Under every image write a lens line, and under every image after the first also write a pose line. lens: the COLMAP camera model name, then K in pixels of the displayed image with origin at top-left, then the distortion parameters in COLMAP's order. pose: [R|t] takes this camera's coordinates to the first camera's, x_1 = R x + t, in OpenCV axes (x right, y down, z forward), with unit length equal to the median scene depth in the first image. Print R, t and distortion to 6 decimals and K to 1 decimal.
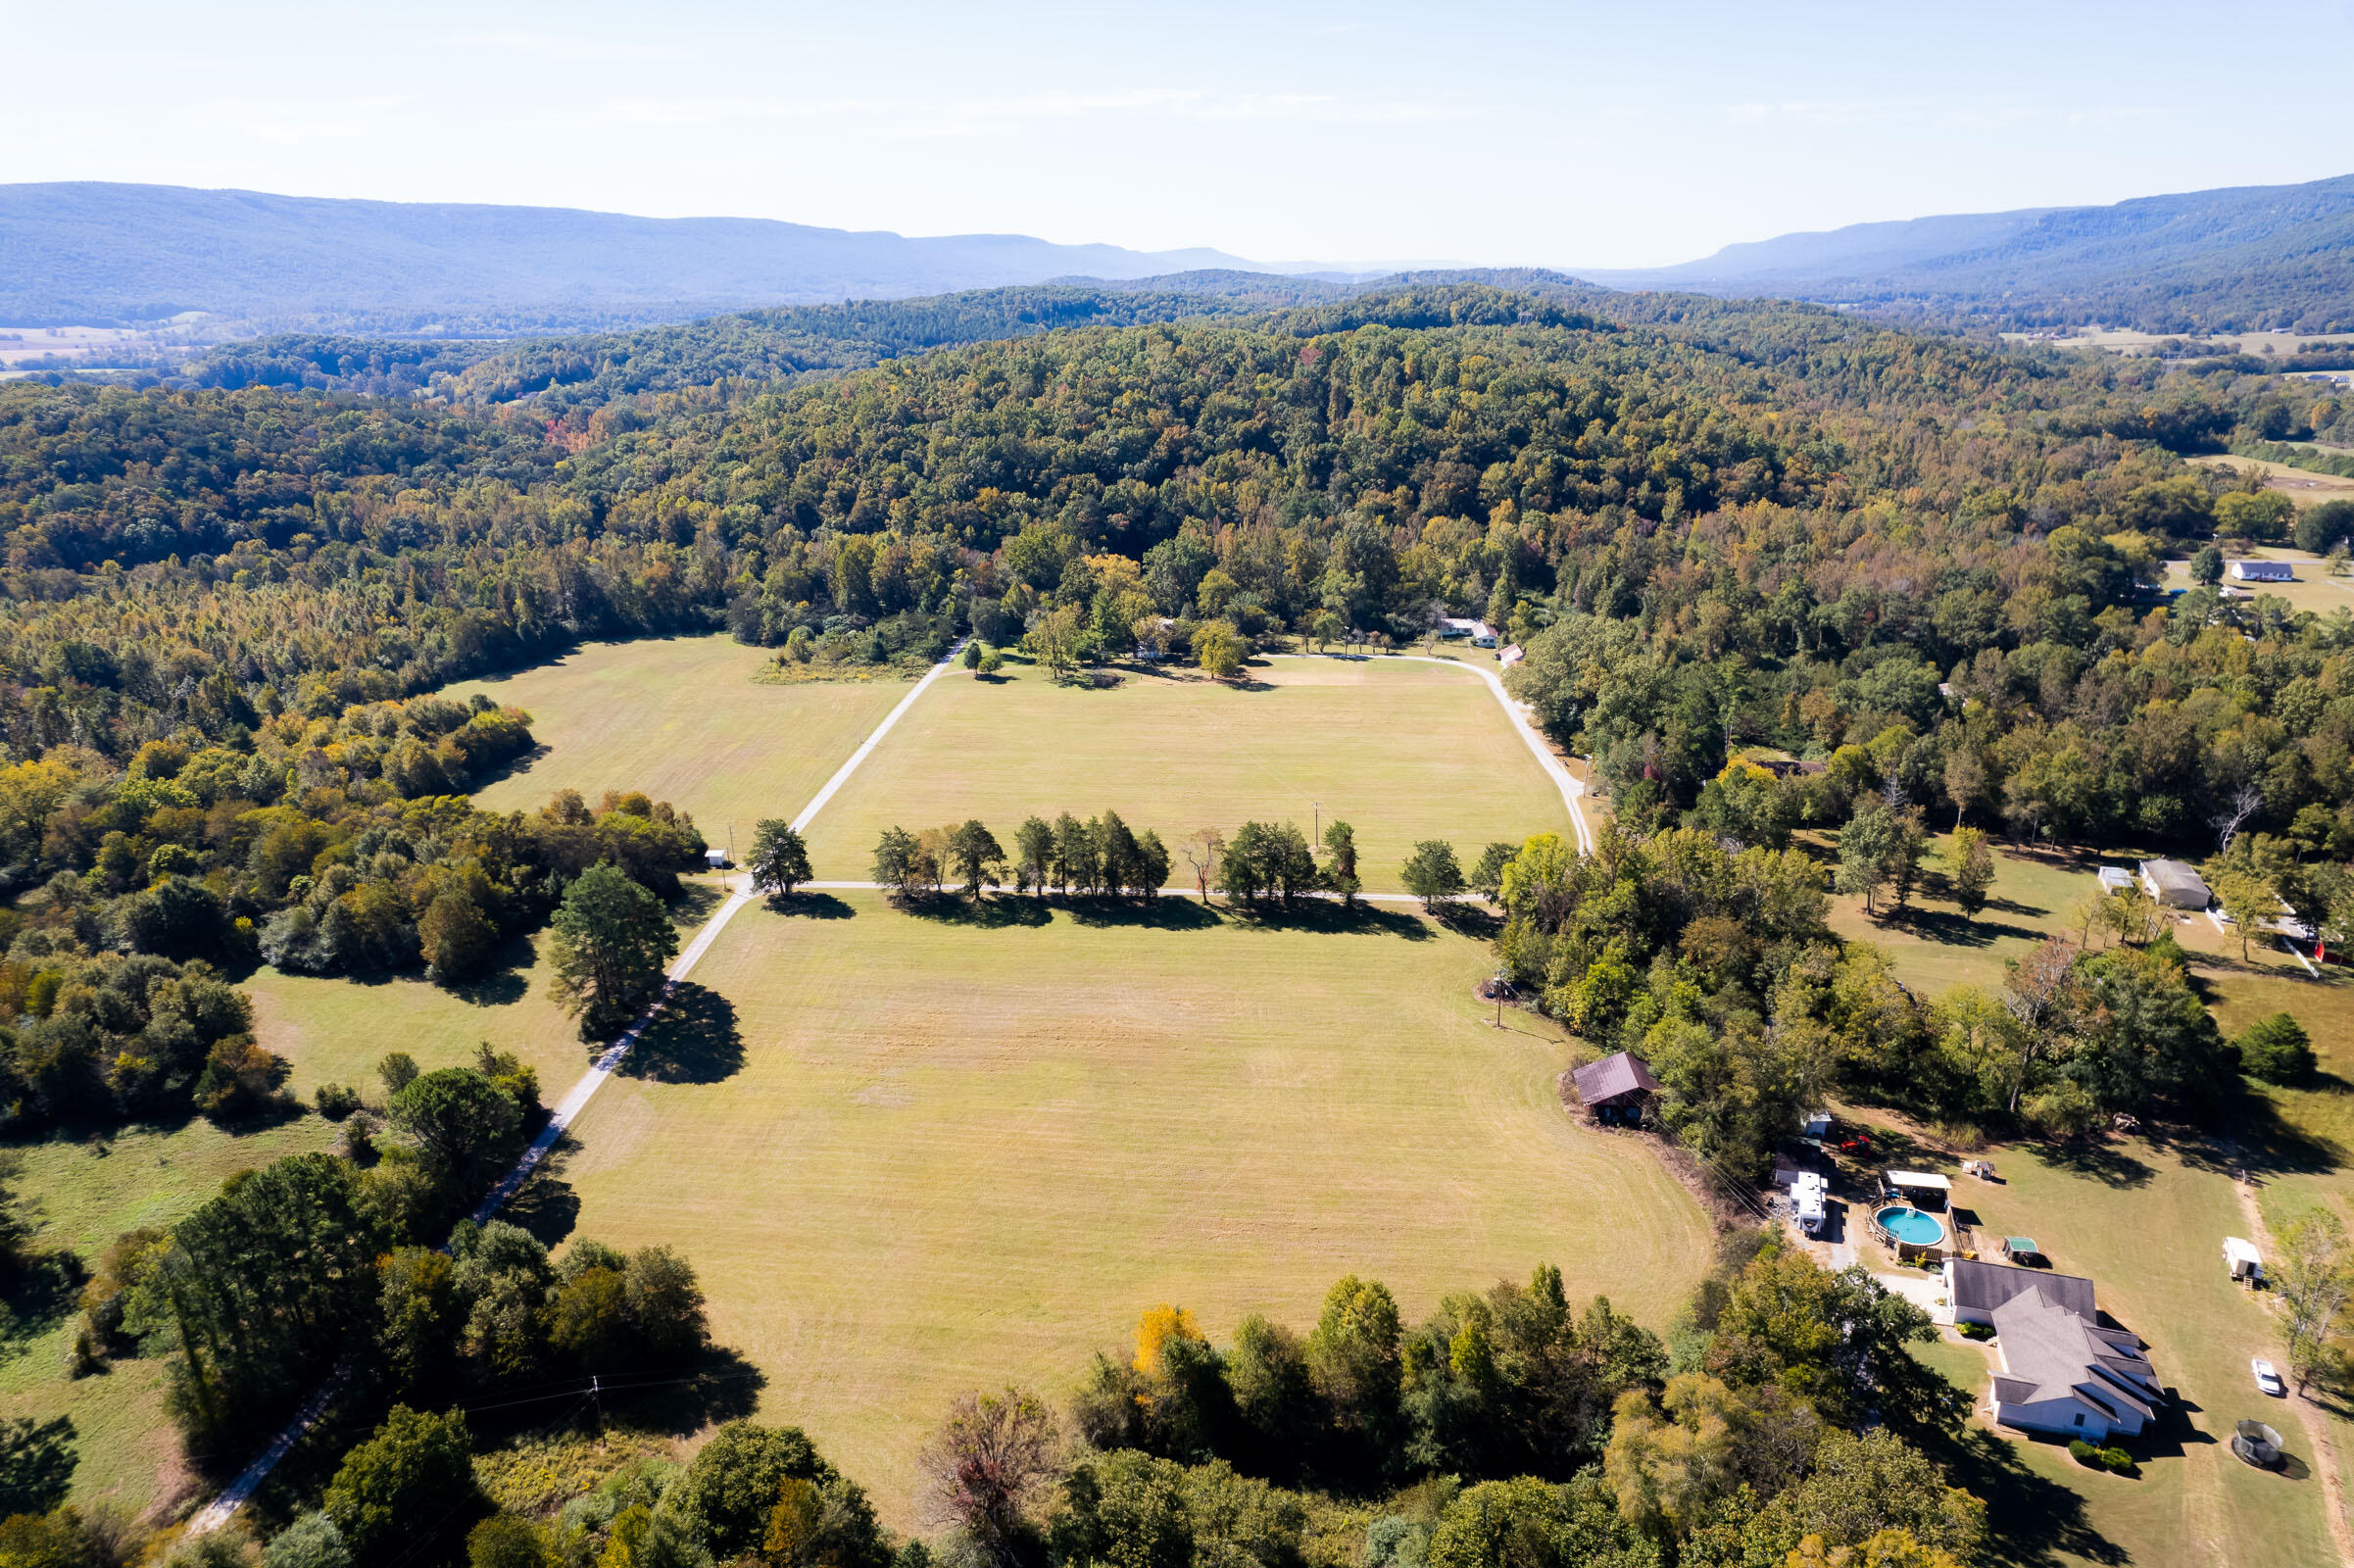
lens RADIAL K [[1504.9, 0, 1179.6], [0, 1504.9, 779.7], [0, 0, 1]] dist [-0.071576, 0.066242]
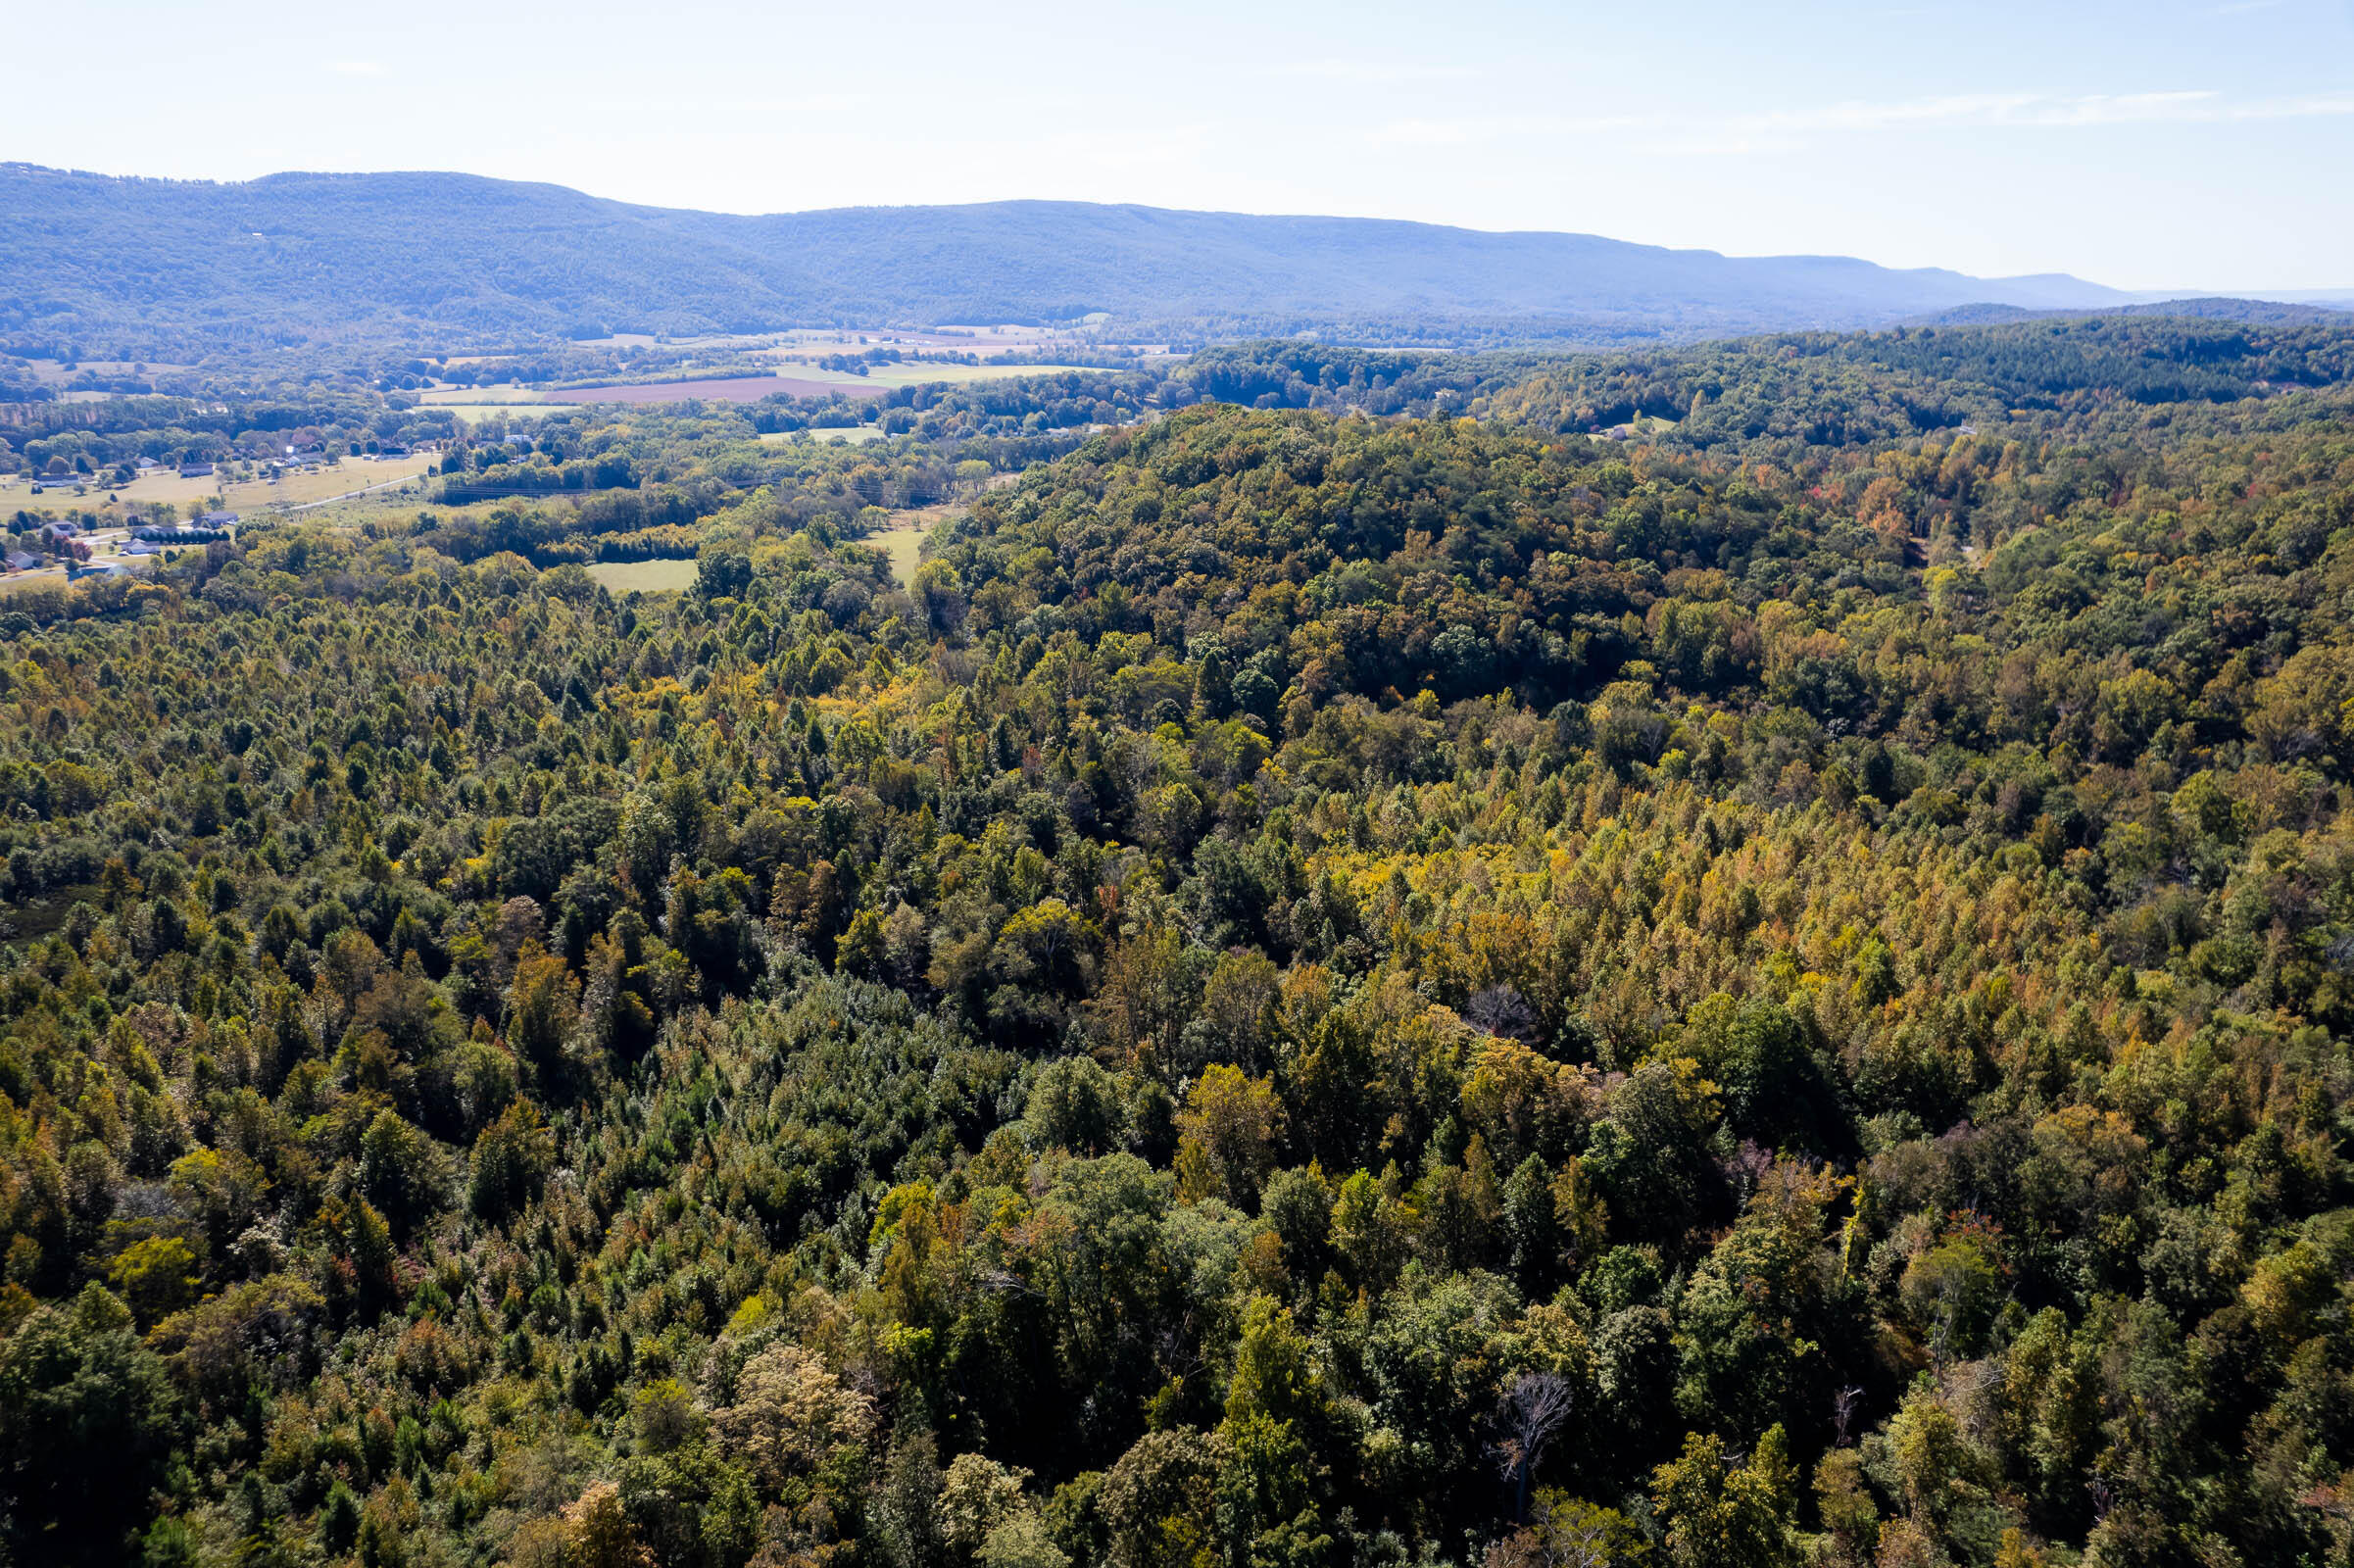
lens RADIAL K [[1510.4, 0, 1177.0], [0, 1510.4, 784.0], [0, 0, 1]] dist [-0.080447, 0.069879]
pose [[0.885172, 0.154770, -0.438767, -0.255970], [-0.158292, 0.986972, 0.028804, -0.053555], [0.437509, 0.043957, 0.898139, 0.169047]]
